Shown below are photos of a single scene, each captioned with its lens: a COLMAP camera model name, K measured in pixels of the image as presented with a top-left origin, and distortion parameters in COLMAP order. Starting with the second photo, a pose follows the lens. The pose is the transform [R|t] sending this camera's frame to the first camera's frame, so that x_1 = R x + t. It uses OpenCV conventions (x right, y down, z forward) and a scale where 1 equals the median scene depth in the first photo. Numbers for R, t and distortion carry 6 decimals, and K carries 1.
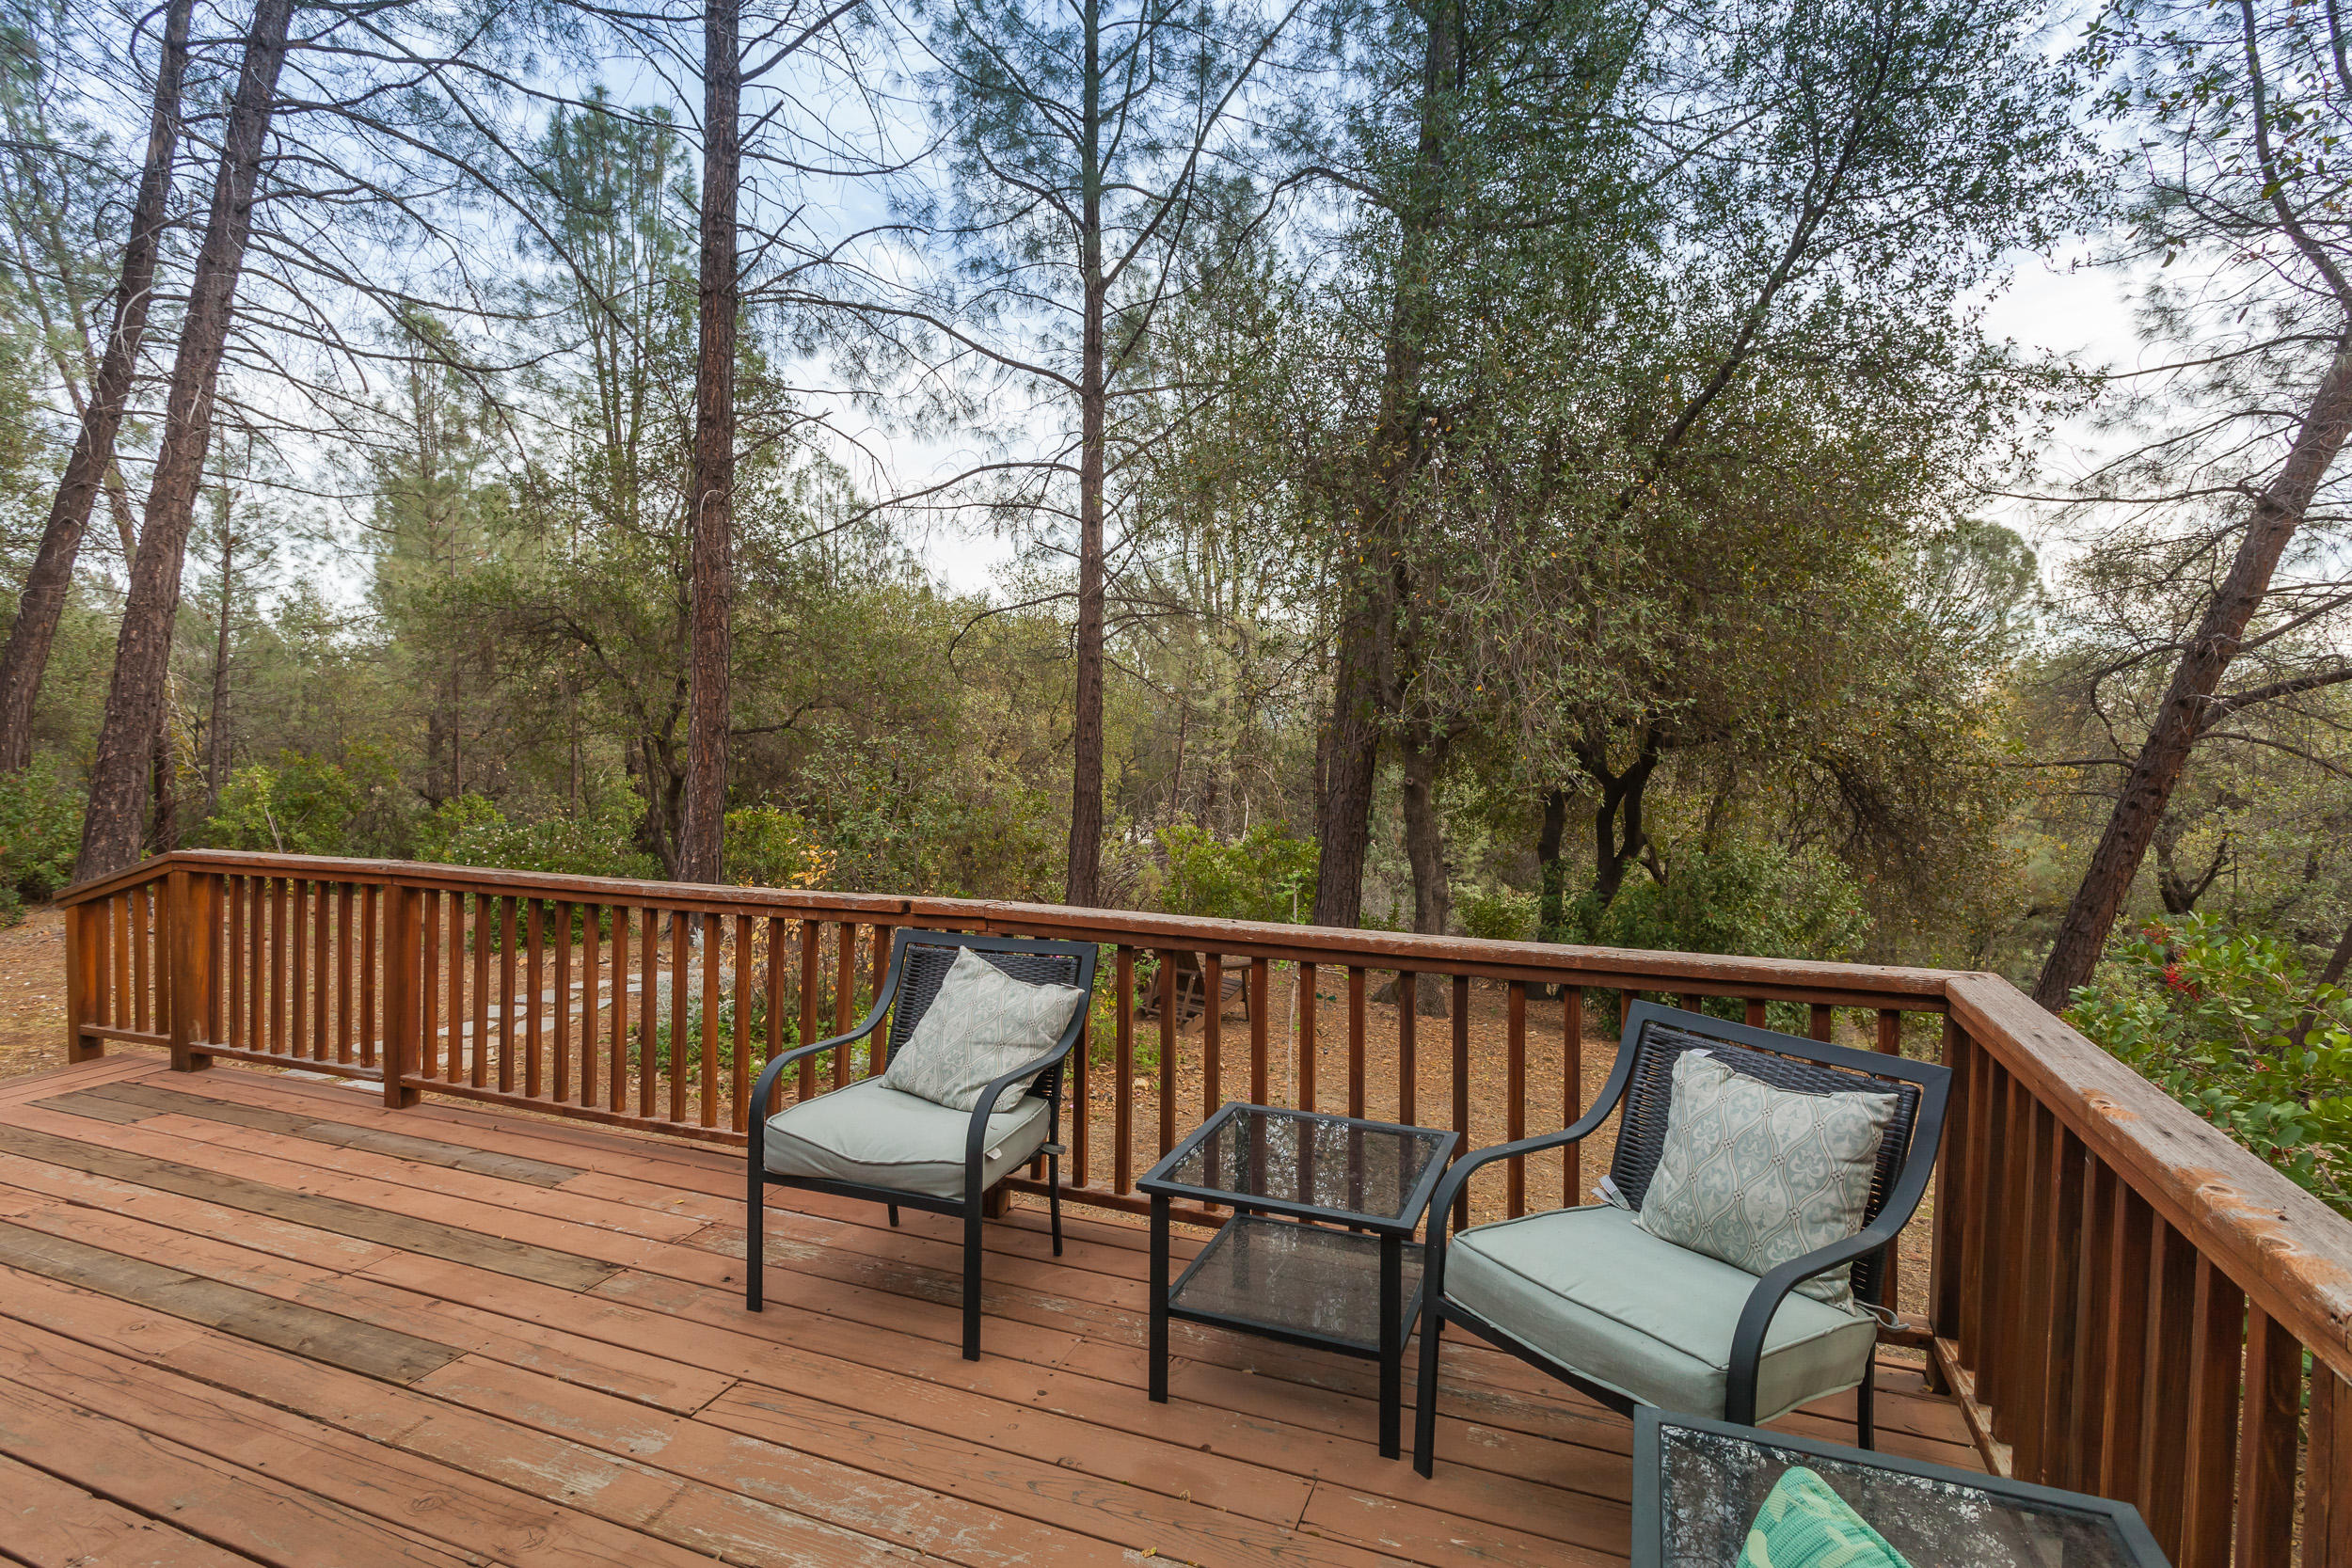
lens RADIAL K [[1181.2, 0, 1177.1], [0, 1181.2, 778.2], [0, 0, 1]] dist [-0.019671, 0.011238]
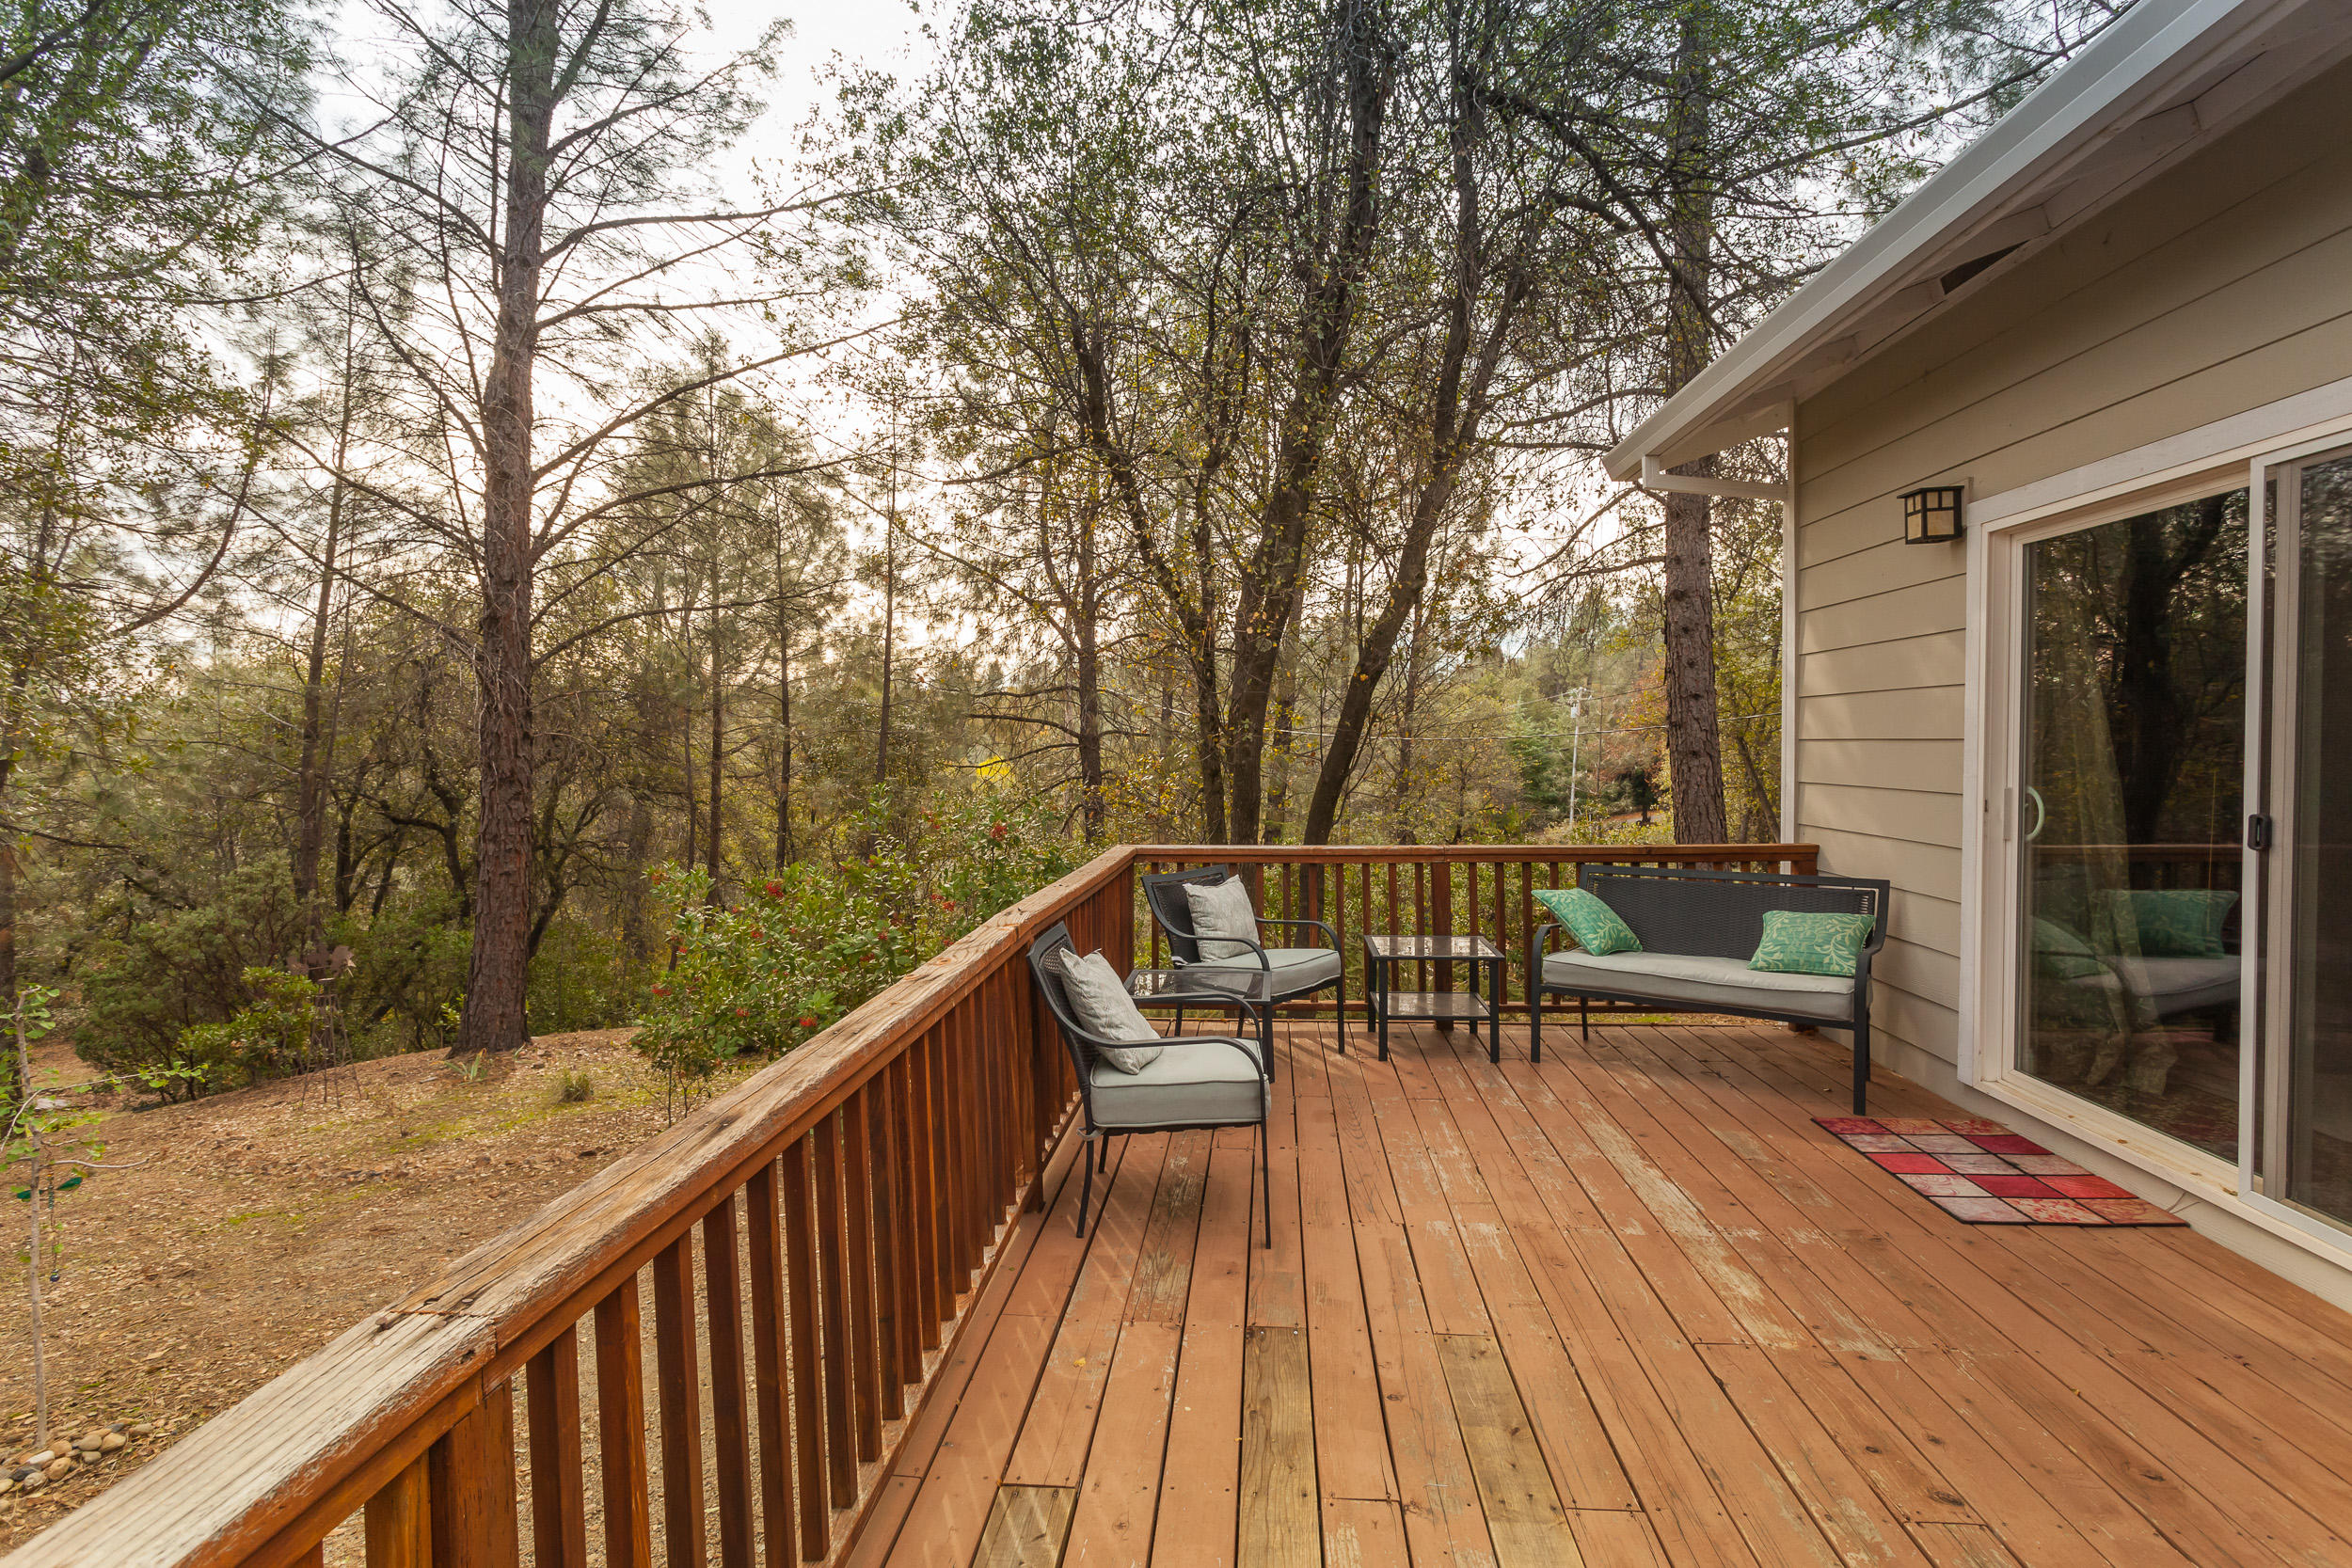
lens RADIAL K [[1179.8, 0, 1169.8], [0, 1179.8, 774.4], [0, 0, 1]] dist [-0.011258, 0.006447]
pose [[-0.294994, -0.031716, 0.954973, -0.246409], [0.038590, 0.998238, 0.045074, -0.011588], [-0.954719, 0.050149, -0.293251, 0.243404]]
